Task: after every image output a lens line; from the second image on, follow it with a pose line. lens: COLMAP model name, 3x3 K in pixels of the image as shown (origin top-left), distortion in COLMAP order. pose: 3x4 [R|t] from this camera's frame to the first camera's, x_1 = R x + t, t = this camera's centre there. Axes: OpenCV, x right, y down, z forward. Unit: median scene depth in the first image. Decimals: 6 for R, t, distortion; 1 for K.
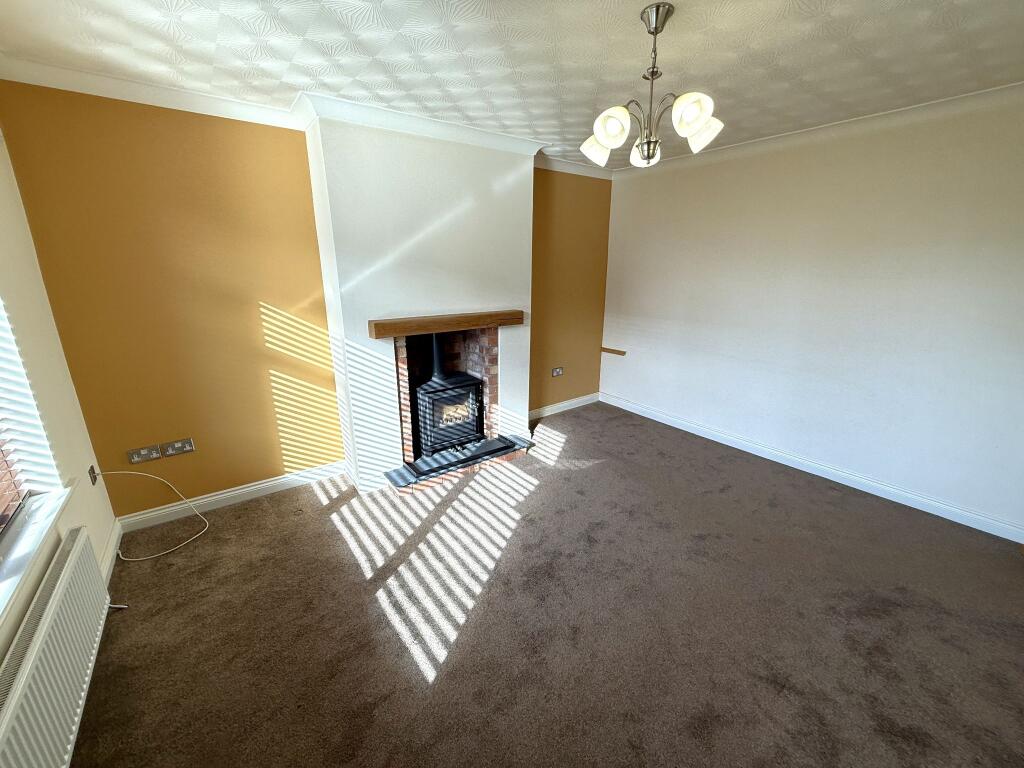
lens RADIAL K [[407.6, 0, 508.2], [0, 407.6, 383.7], [0, 0, 1]] dist [-0.001376, 0.000421]
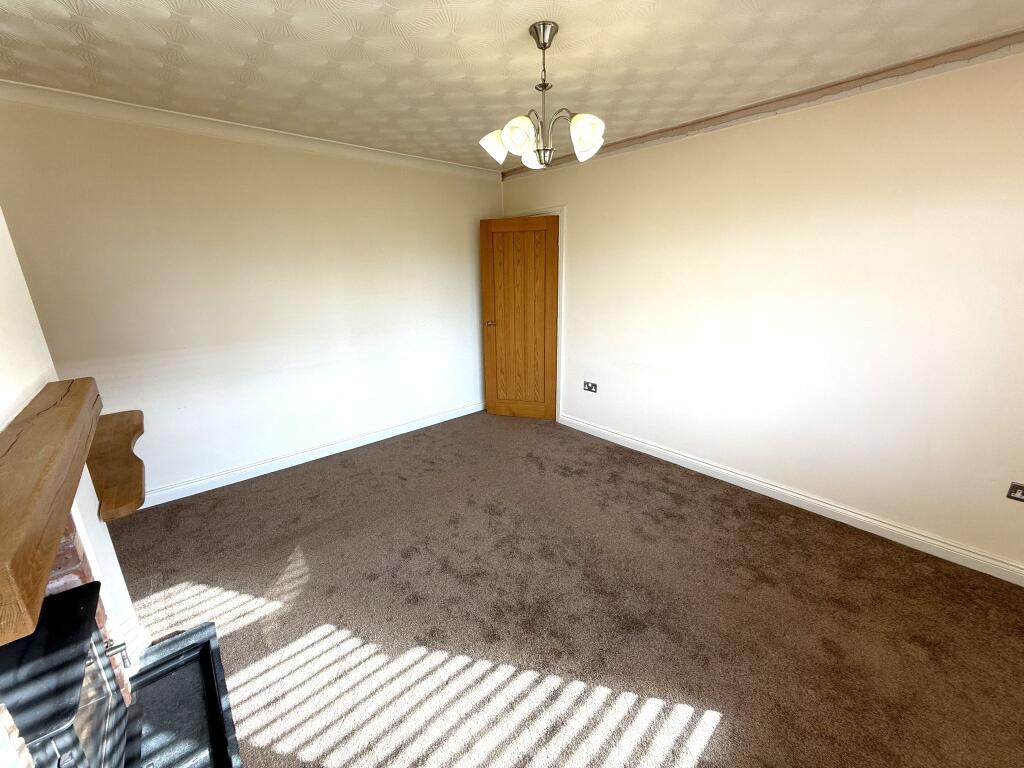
lens RADIAL K [[407.6, 0, 508.2], [0, 407.6, 383.7], [0, 0, 1]] dist [-0.001376, 0.000421]
pose [[-0.081559, -0.271277, 0.959040, -0.460311], [0.296411, 0.912104, 0.283208, -0.188305], [-0.951572, 0.307368, 0.006019, 0.680717]]
